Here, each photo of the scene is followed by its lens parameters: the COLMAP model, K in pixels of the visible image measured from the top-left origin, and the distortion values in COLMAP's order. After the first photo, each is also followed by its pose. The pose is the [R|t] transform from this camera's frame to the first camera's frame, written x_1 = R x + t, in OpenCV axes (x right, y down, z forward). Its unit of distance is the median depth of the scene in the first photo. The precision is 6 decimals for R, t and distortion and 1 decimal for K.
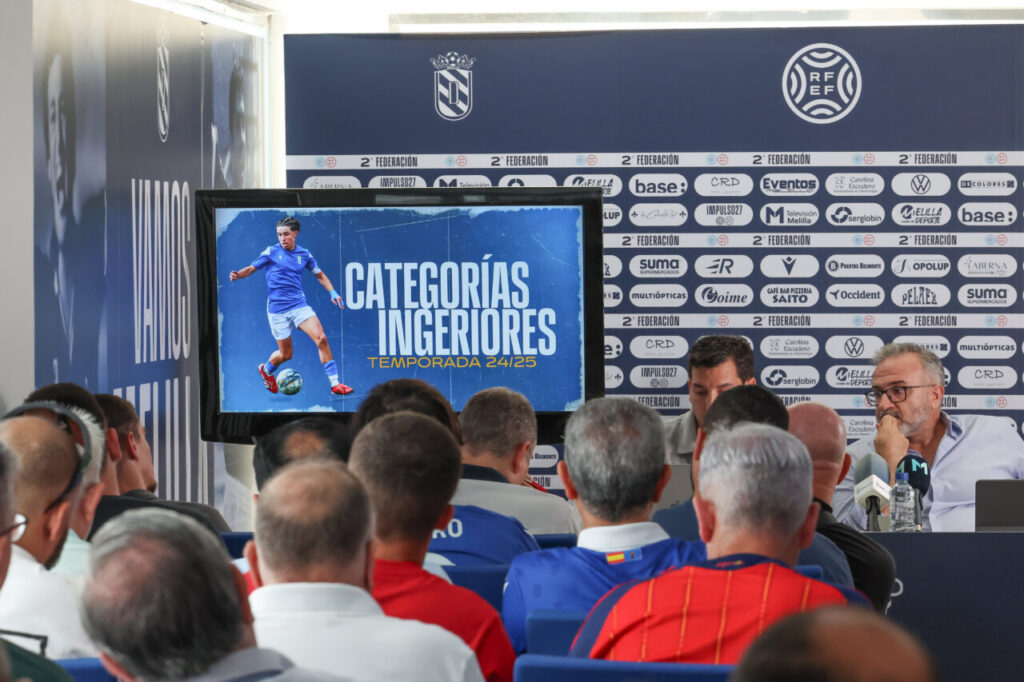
lens RADIAL K [[4558.3, 0, 505.5], [0, 4558.3, 336.4], [0, 0, 1]] dist [-0.006569, 0.000000]
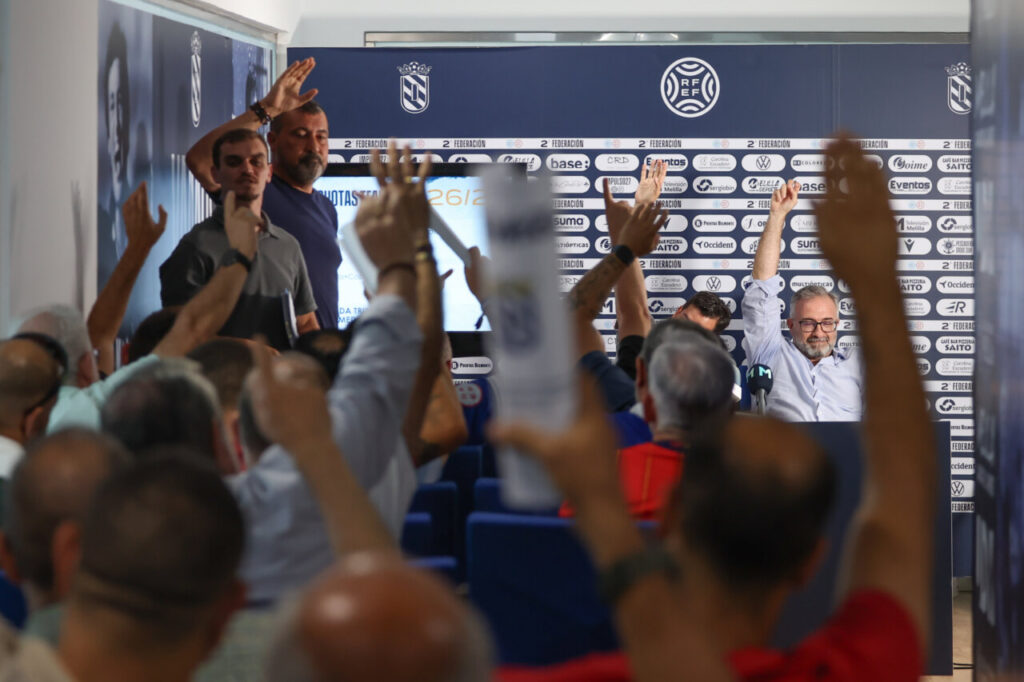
lens RADIAL K [[2608.0, 0, 573.7], [0, 2608.0, 321.3], [0, 0, 1]] dist [-0.081972, 0.000000]
pose [[0.997607, 0.003163, 0.069069, -0.017587], [-0.003502, 0.999982, 0.004786, 0.009861], [-0.069052, -0.005016, 0.997600, 0.236626]]
